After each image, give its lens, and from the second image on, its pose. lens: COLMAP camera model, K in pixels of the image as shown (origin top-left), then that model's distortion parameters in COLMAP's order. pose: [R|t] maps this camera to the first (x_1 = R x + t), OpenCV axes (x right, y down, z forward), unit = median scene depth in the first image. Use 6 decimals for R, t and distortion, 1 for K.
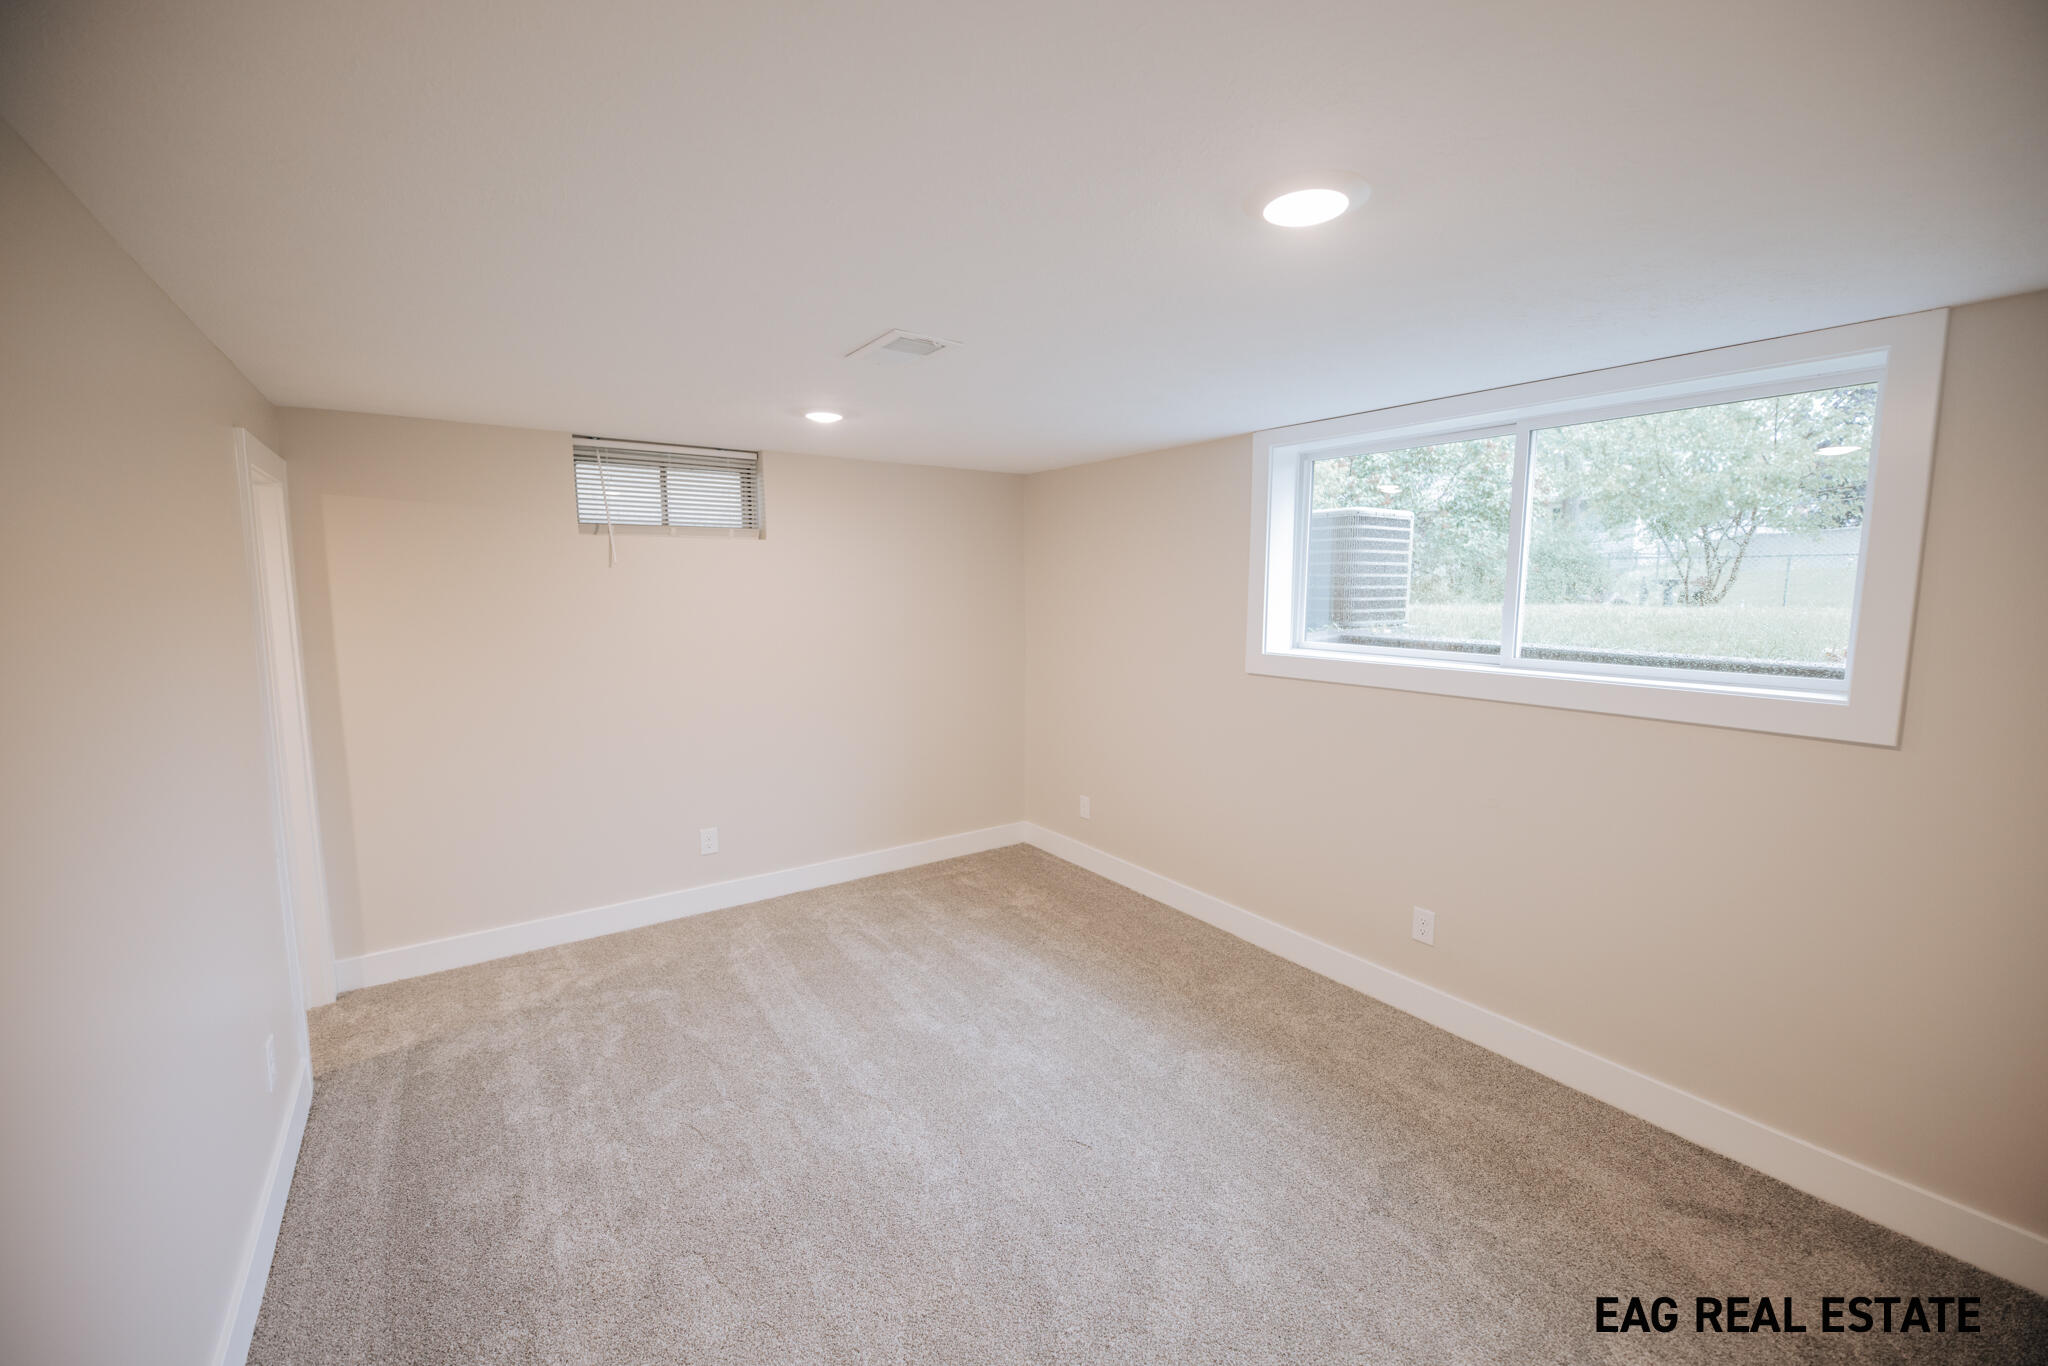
lens RADIAL K [[817.4, 0, 1022.5], [0, 817.4, 680.2], [0, 0, 1]] dist [-0.000831, -0.003682]
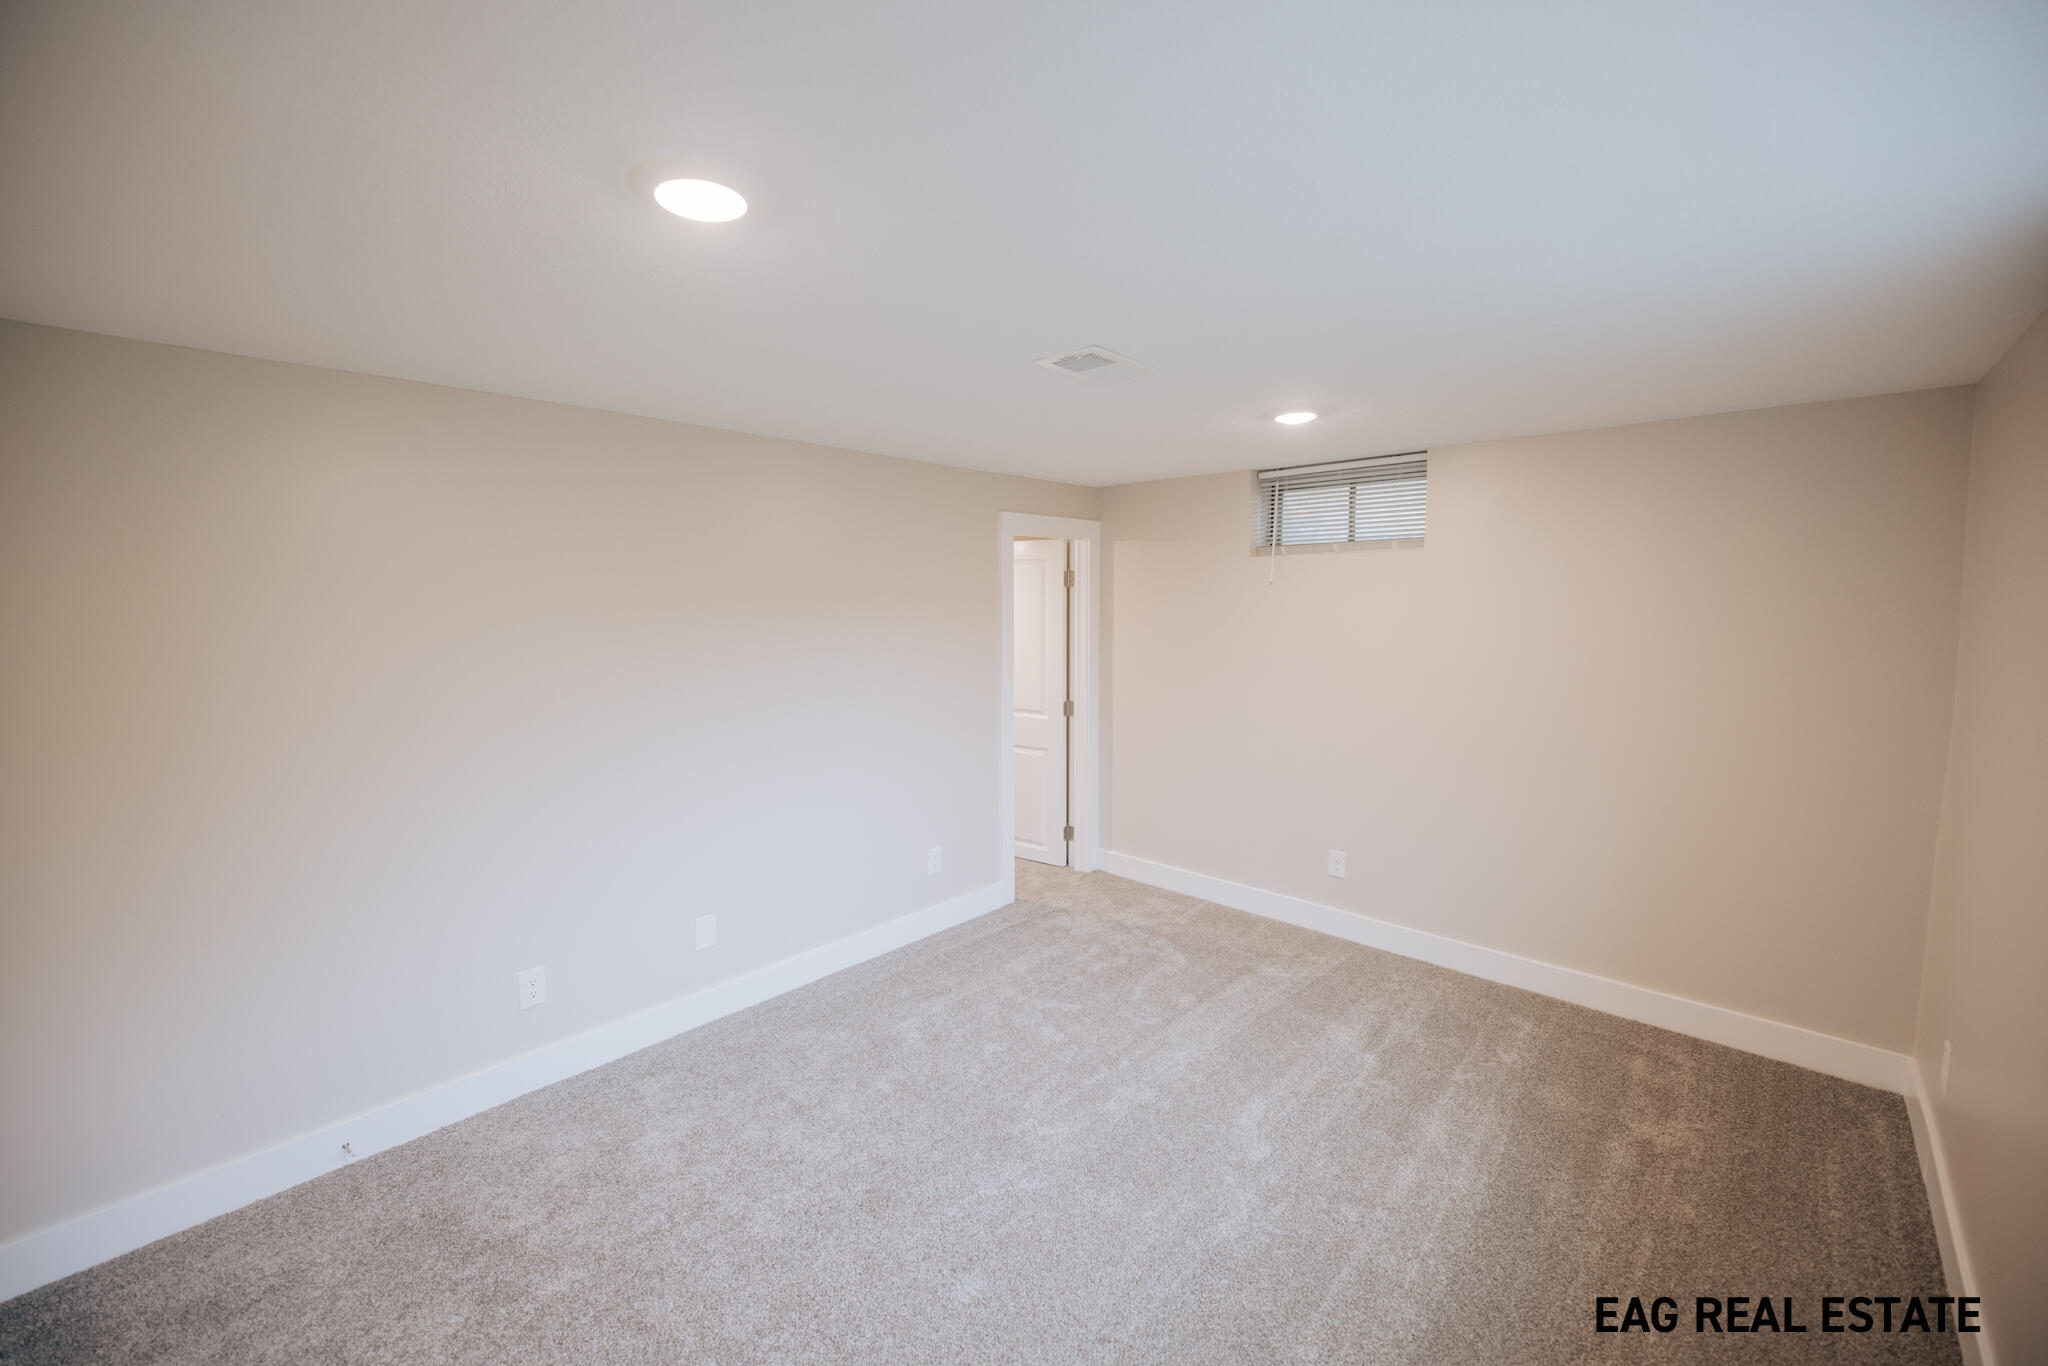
lens RADIAL K [[817.4, 0, 1022.5], [0, 817.4, 680.2], [0, 0, 1]] dist [-0.000831, -0.003682]
pose [[0.195618, 0.091518, -0.976401, 0.524544], [-0.112360, 0.991171, 0.070391, -0.051395], [0.974222, 0.095939, 0.204174, 0.460167]]
